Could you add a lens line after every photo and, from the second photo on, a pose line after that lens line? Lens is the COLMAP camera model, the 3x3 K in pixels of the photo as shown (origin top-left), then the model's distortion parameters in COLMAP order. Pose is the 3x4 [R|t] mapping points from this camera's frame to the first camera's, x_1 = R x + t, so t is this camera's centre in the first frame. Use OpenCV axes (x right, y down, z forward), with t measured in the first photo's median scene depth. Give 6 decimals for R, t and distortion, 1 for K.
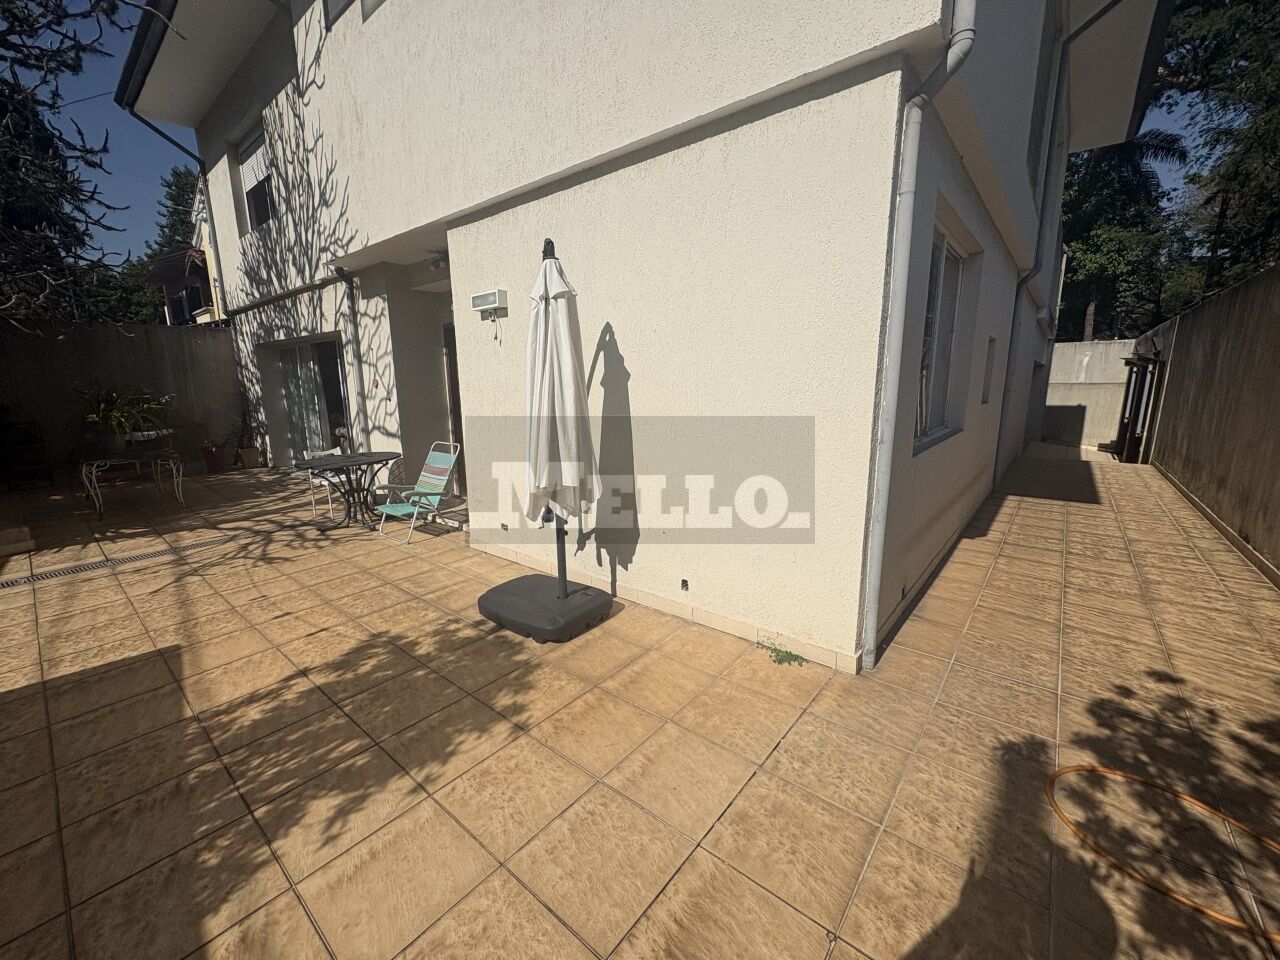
lens RADIAL K [[512.4, 0, 638.2], [0, 512.4, 479.3], [0, 0, 1]] dist [0.001991, -0.000189]
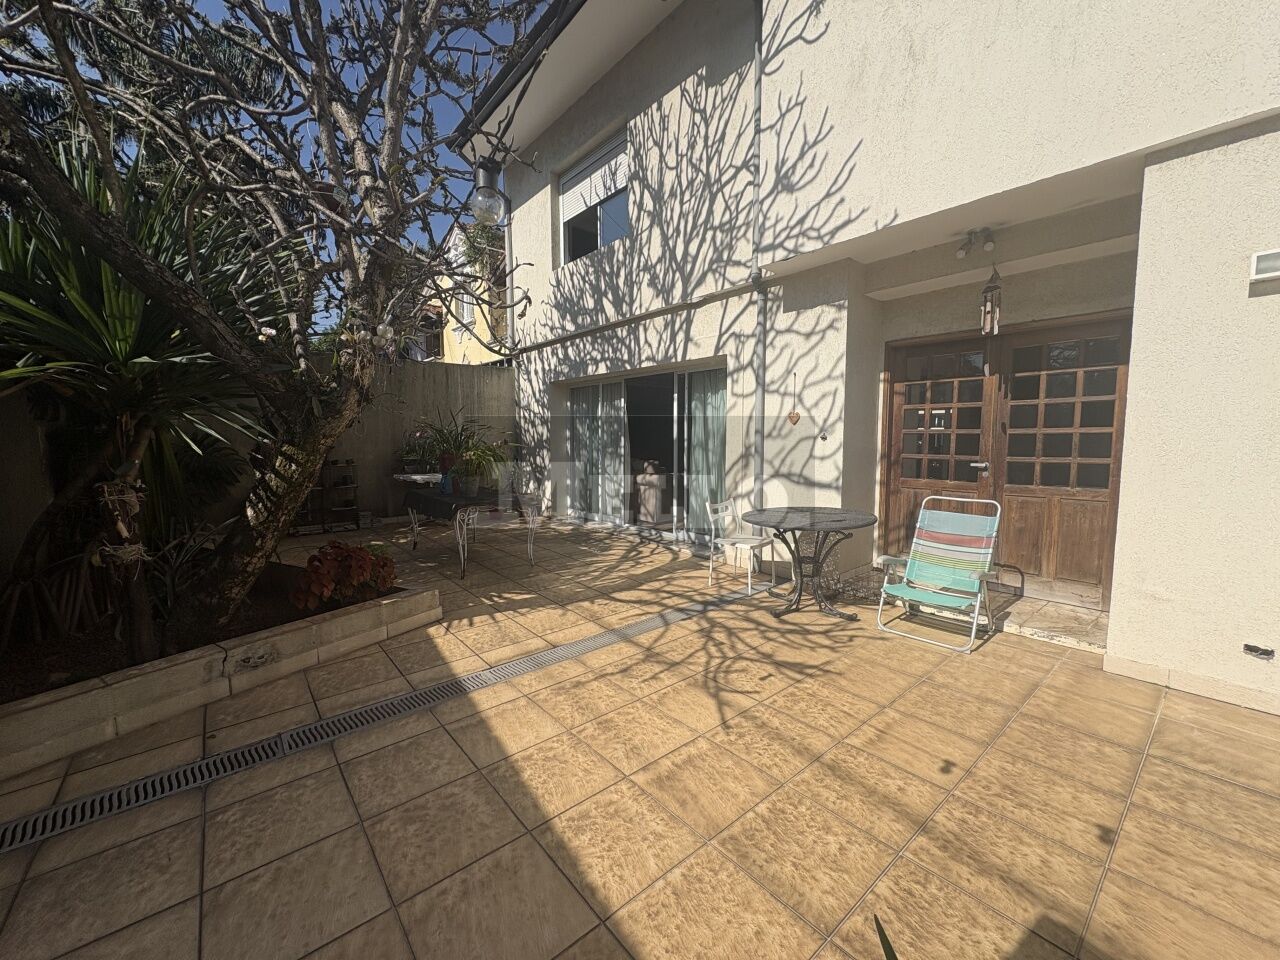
lens RADIAL K [[512.4, 0, 637.7], [0, 512.4, 478.3], [0, 0, 1]] dist [0.001991, -0.000189]
pose [[0.982784, 0.022323, -0.183404, -0.730270], [-0.041233, 0.994138, -0.099946, -0.011909], [0.180098, 0.105788, 0.977944, 0.258947]]
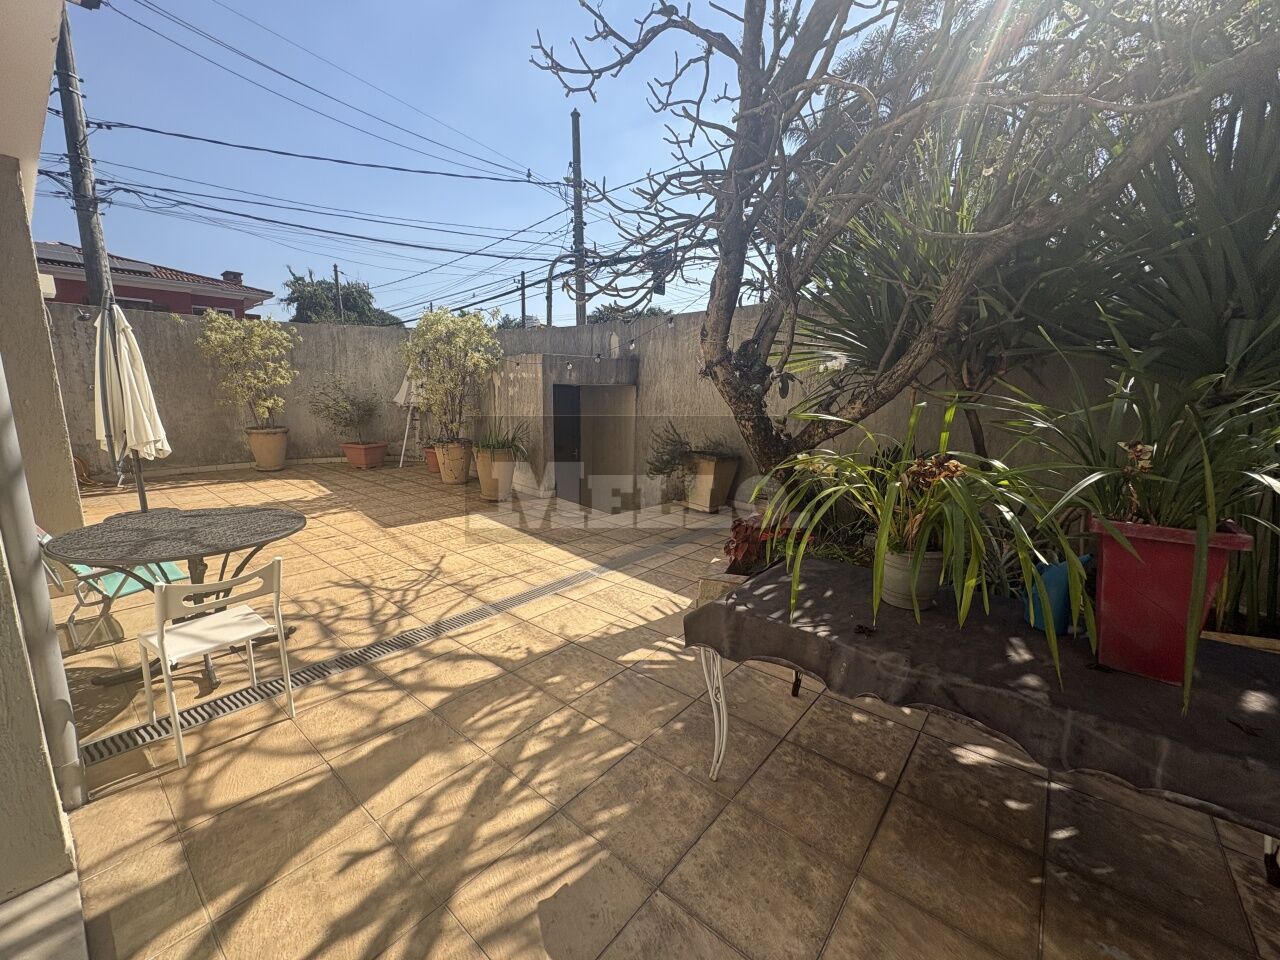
lens RADIAL K [[512.4, 0, 640.8], [0, 512.4, 479.4], [0, 0, 1]] dist [0.001991, -0.000189]
pose [[-0.999998, -0.002013, -0.000166, -1.083343], [-0.001937, 0.932401, 0.361421, -0.287486], [-0.000573, 0.361421, -0.932403, 1.577178]]
